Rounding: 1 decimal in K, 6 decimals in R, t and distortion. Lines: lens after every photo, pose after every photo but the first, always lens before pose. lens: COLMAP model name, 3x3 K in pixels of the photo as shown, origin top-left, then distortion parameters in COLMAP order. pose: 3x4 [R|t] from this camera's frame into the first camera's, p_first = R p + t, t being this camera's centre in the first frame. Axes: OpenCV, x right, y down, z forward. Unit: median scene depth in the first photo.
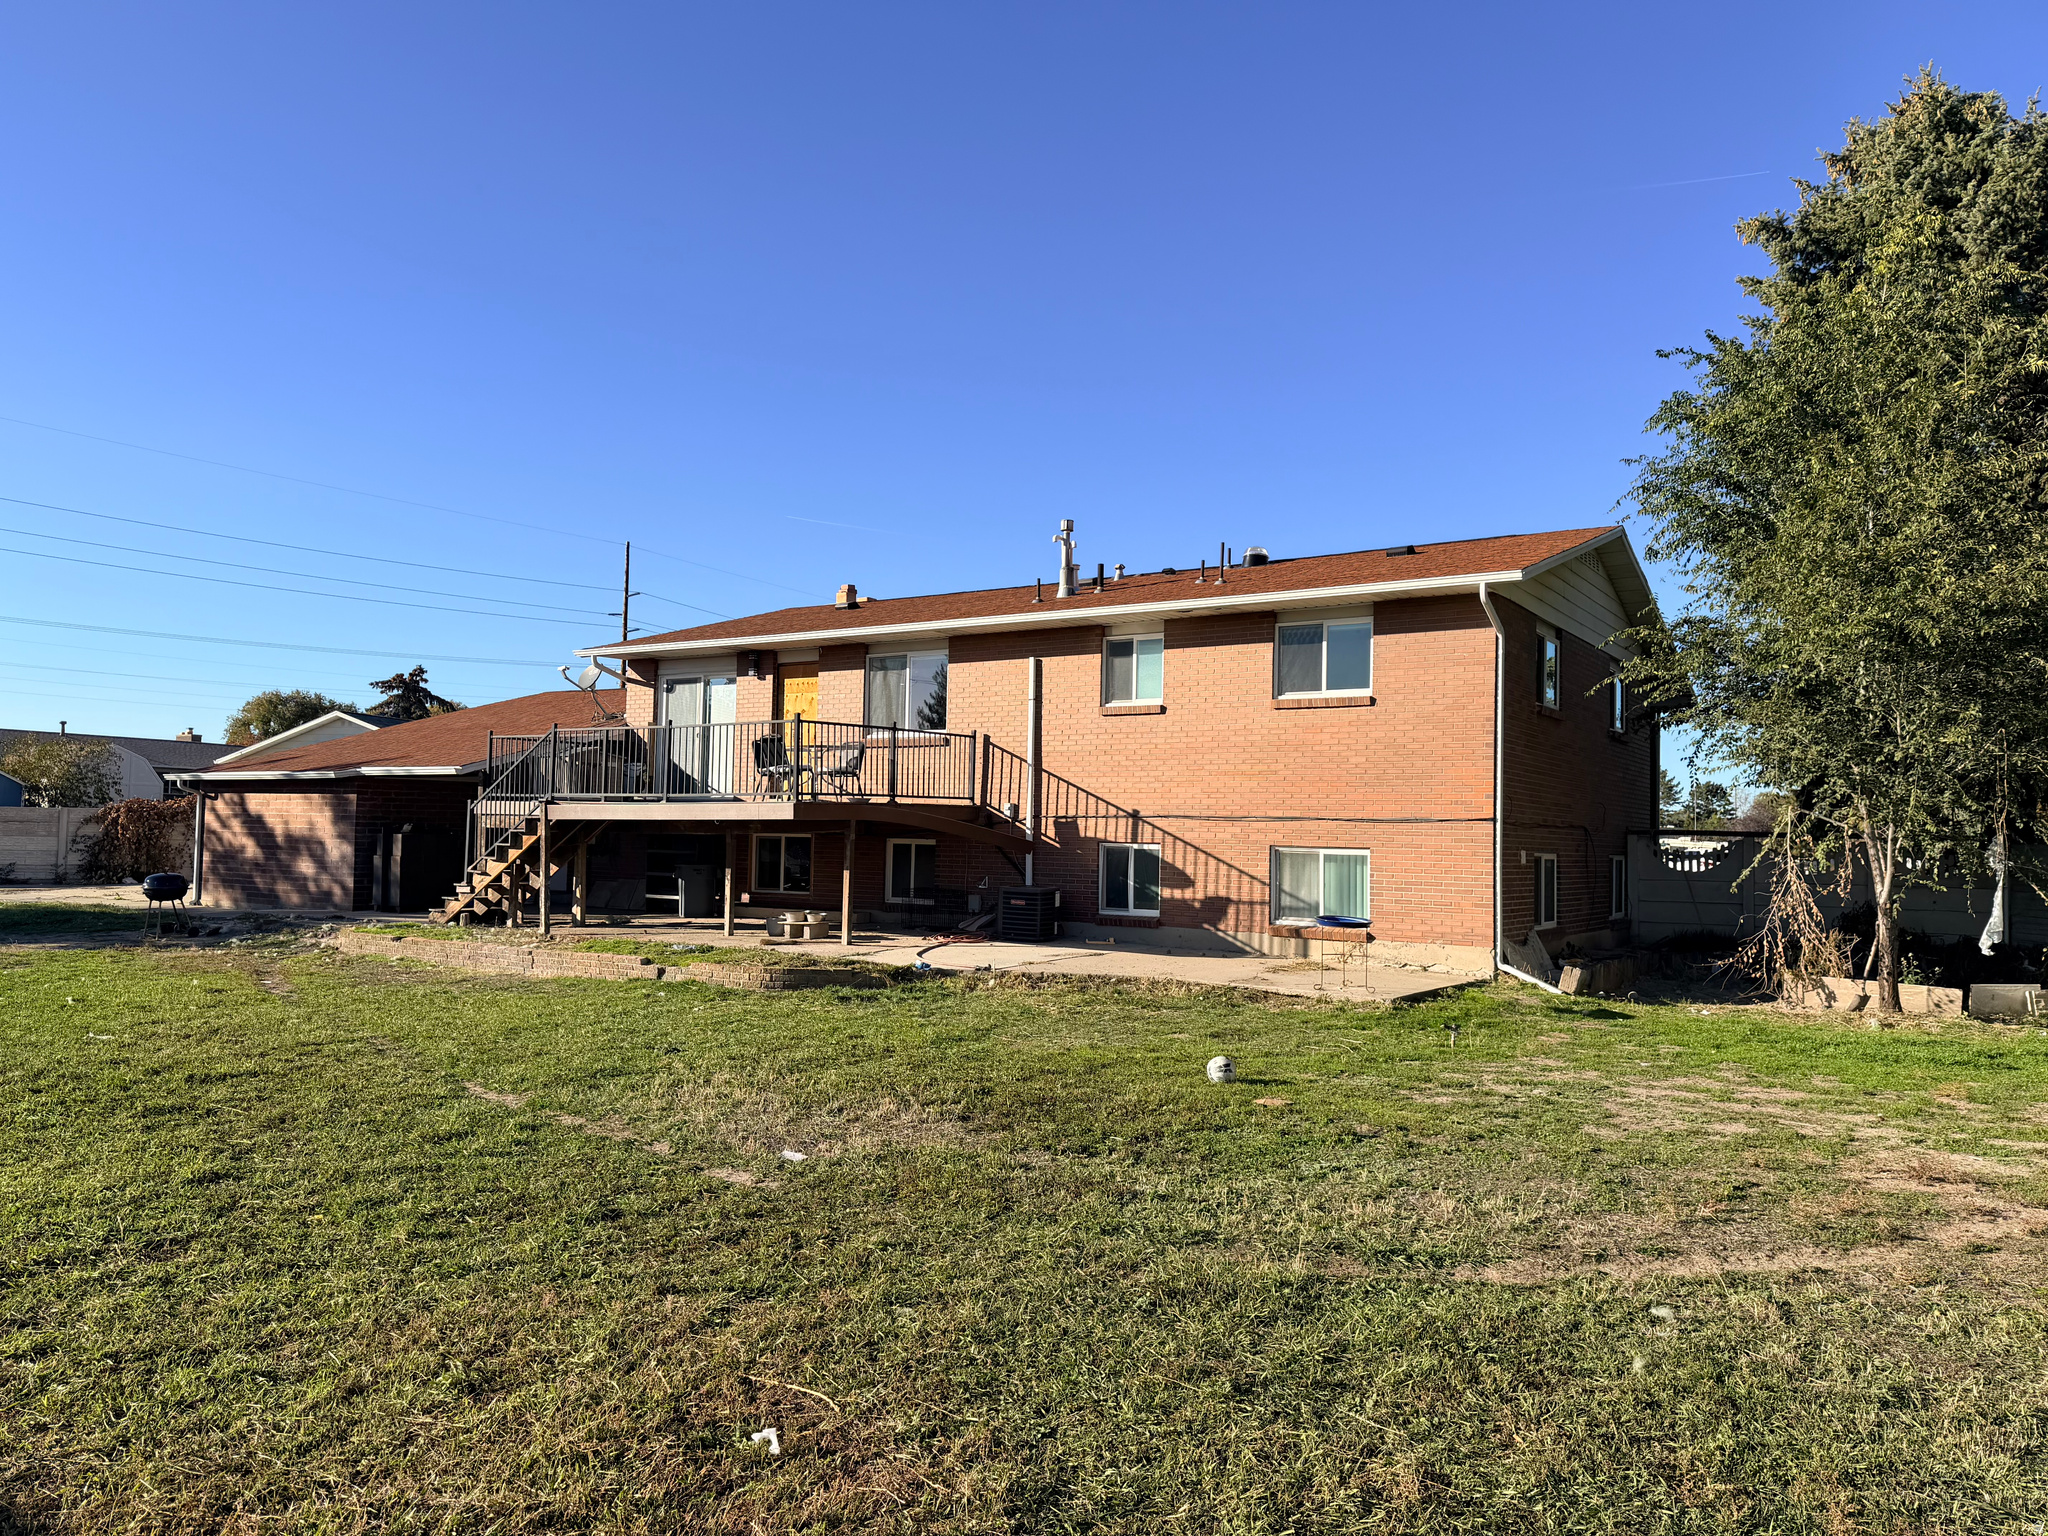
lens RADIAL K [[1468.7, 0, 1024.0], [0, 1468.7, 768.0], [0, 0, 1]] dist [0.003228, -0.009876]
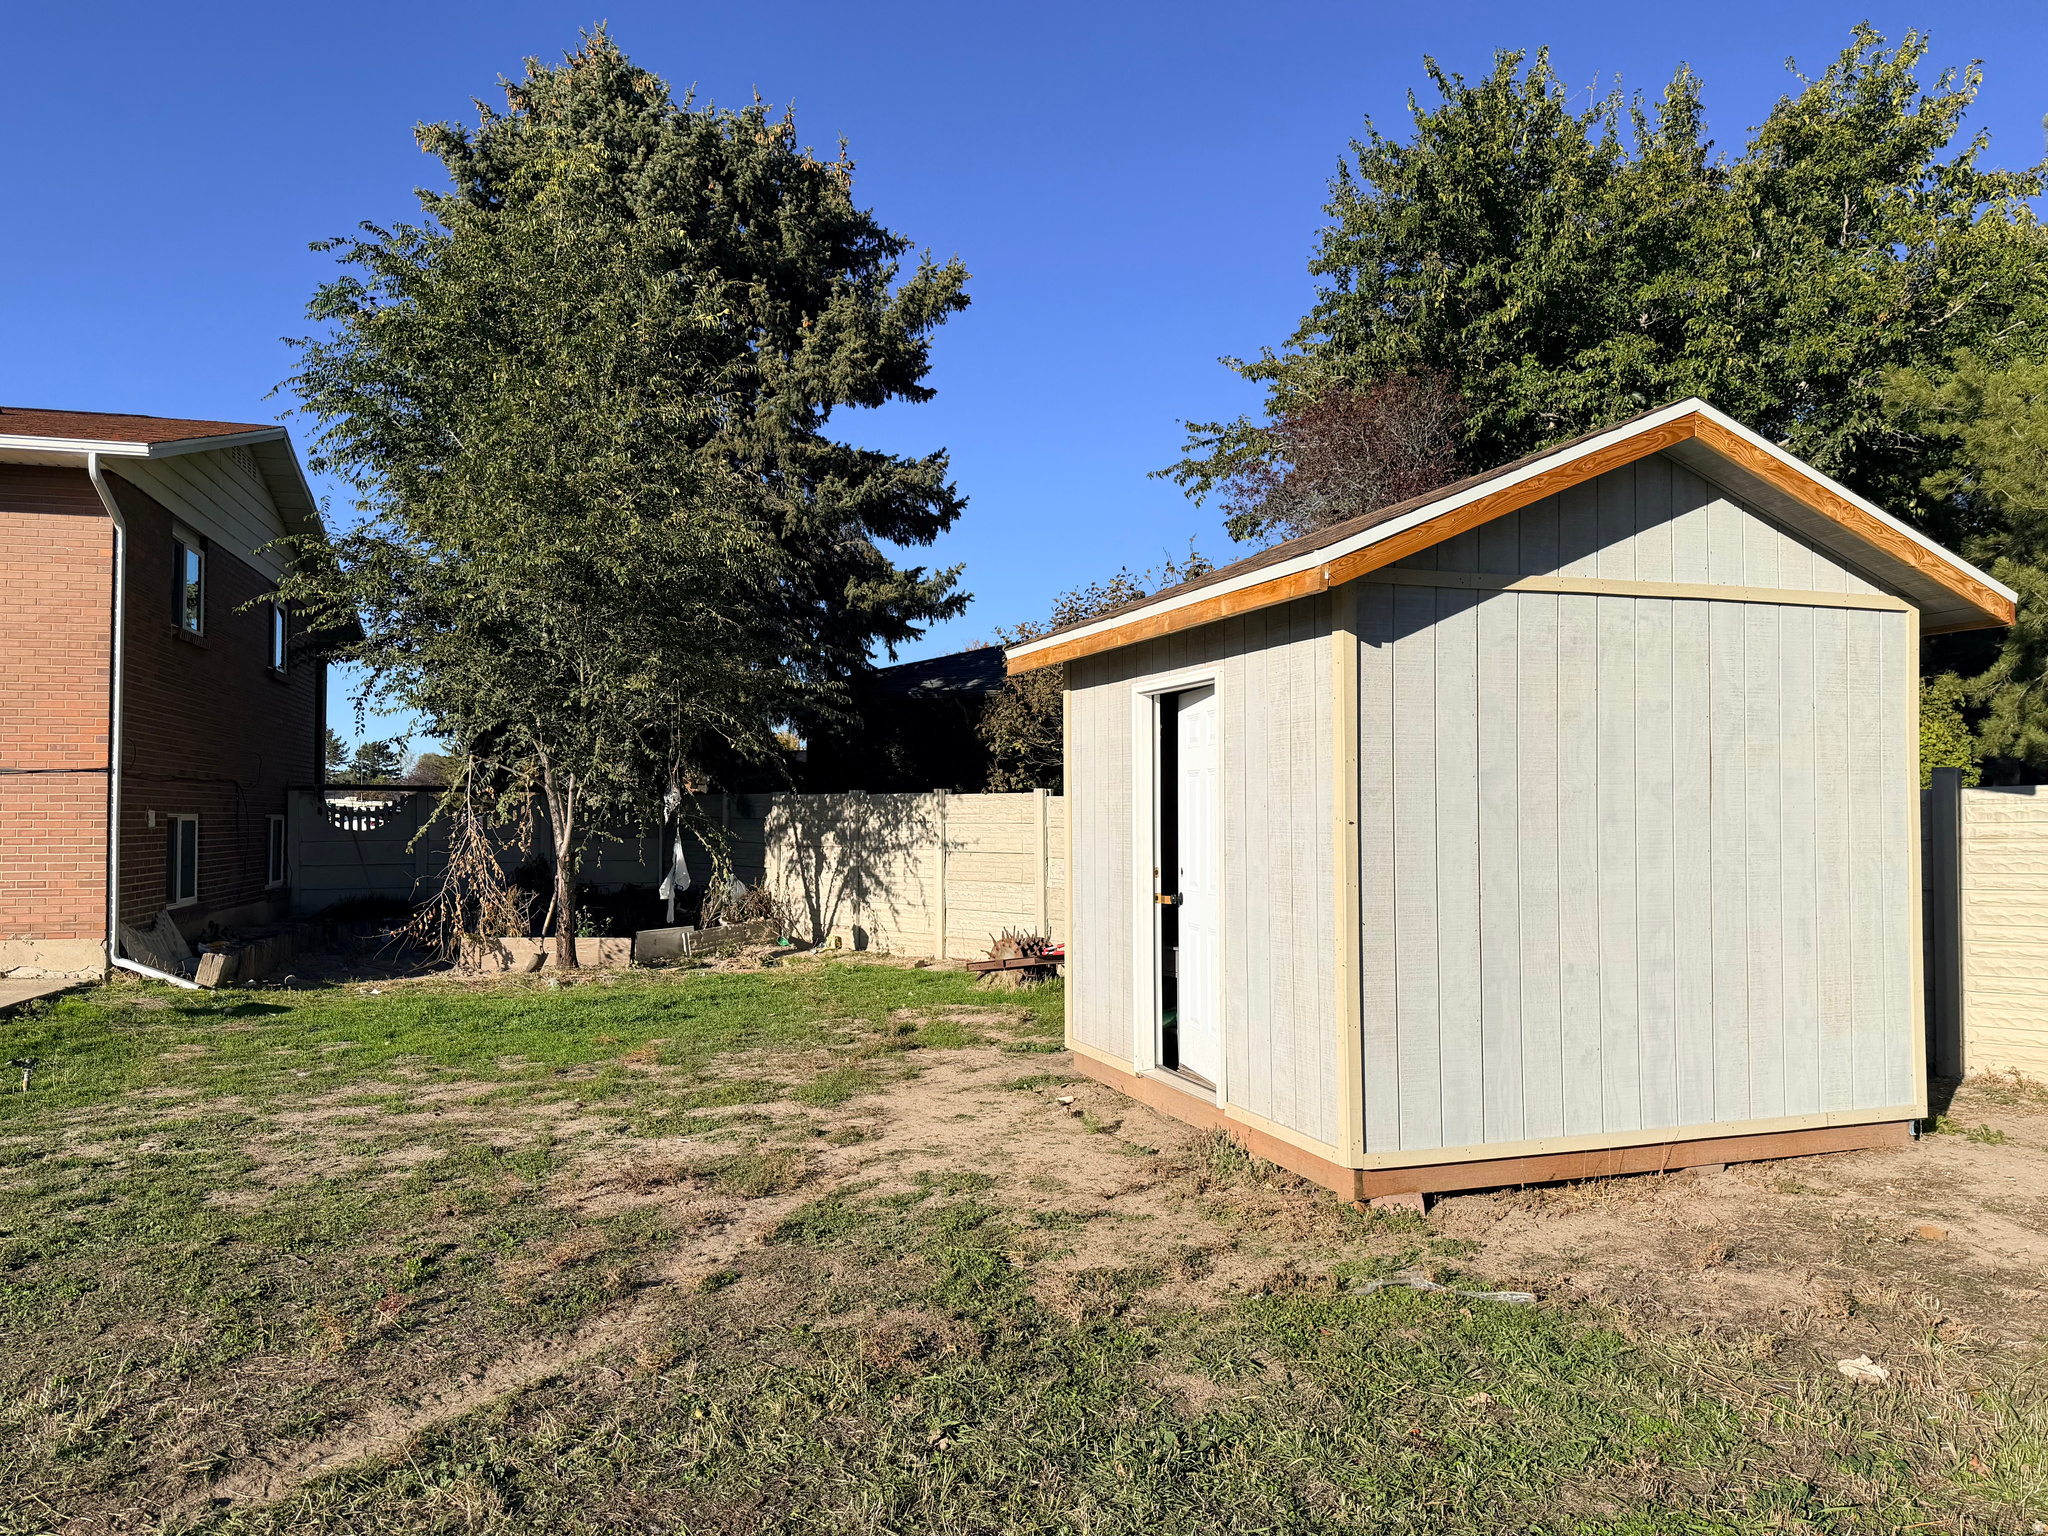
lens RADIAL K [[1479.1, 0, 1024.0], [0, 1479.1, 768.0], [0, 0, 1]] dist [0.070679, -0.125071]
pose [[0.663161, -0.002361, 0.748473, 0.056331], [-0.018344, 0.999643, 0.019406, 0.009578], [-0.748252, -0.026600, 0.662881, 0.129231]]
